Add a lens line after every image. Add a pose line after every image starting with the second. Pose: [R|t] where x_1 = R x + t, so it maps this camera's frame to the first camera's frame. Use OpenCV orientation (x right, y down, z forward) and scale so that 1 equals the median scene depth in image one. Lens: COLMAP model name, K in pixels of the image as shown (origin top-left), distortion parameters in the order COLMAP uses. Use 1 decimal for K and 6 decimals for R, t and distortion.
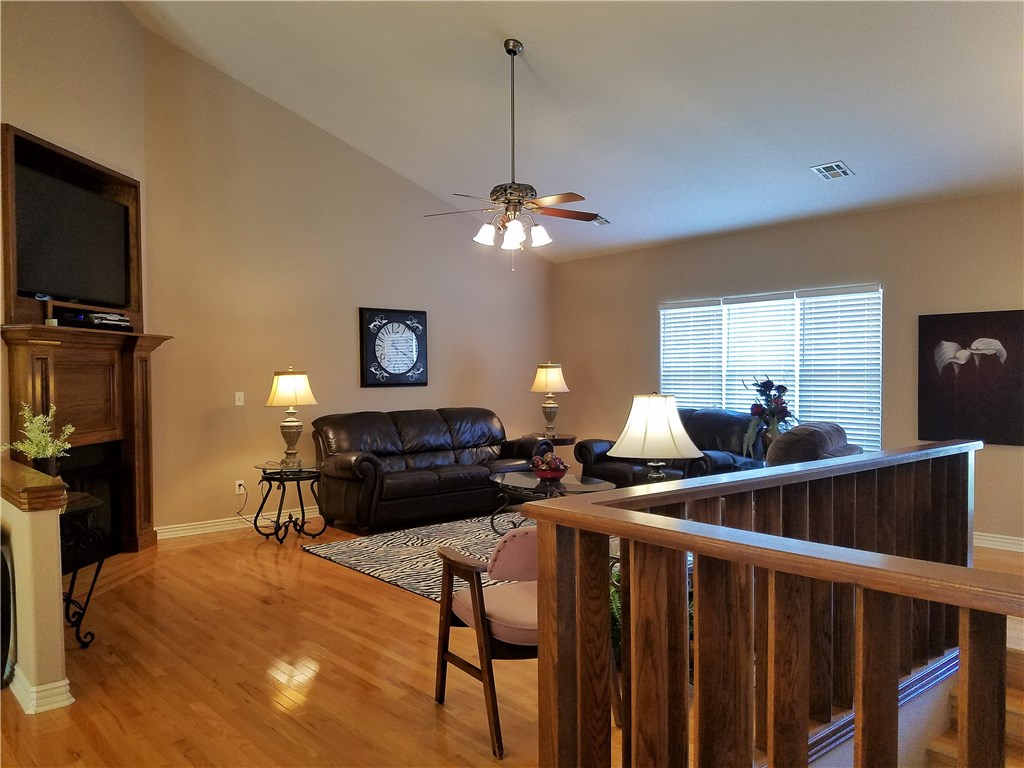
lens RADIAL K [[787.7, 0, 504.3], [0, 787.7, 408.8], [0, 0, 1]] dist [0.237076, -0.492852]
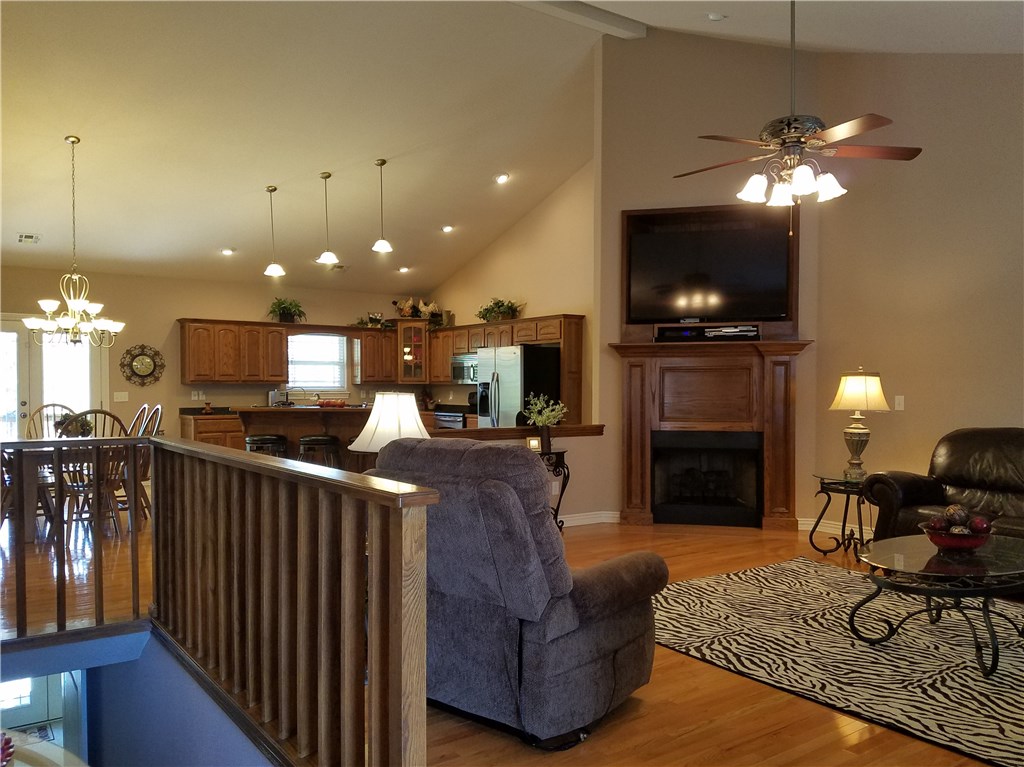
lens RADIAL K [[787.7, 0, 504.3], [0, 787.7, 408.3], [0, 0, 1]] dist [0.237076, -0.492852]
pose [[-0.098788, 0.036561, -0.994437, 0.682304], [-0.044942, 0.998141, 0.041161, -0.026745], [0.994093, 0.048759, -0.096961, 0.708169]]
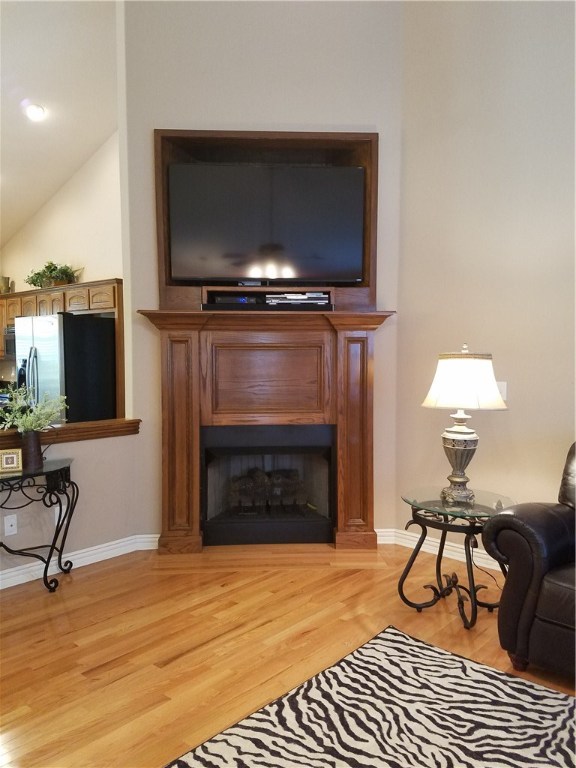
lens RADIAL K [[589.2, 0, 287.7], [0, 589.2, 397.4], [0, 0, 1]] dist [0.080342, -0.126341]
pose [[0.132903, 0.082129, -0.987720, 0.184623], [-0.046150, 0.995993, 0.076607, -0.043325], [0.990054, 0.035402, 0.136160, 0.813138]]
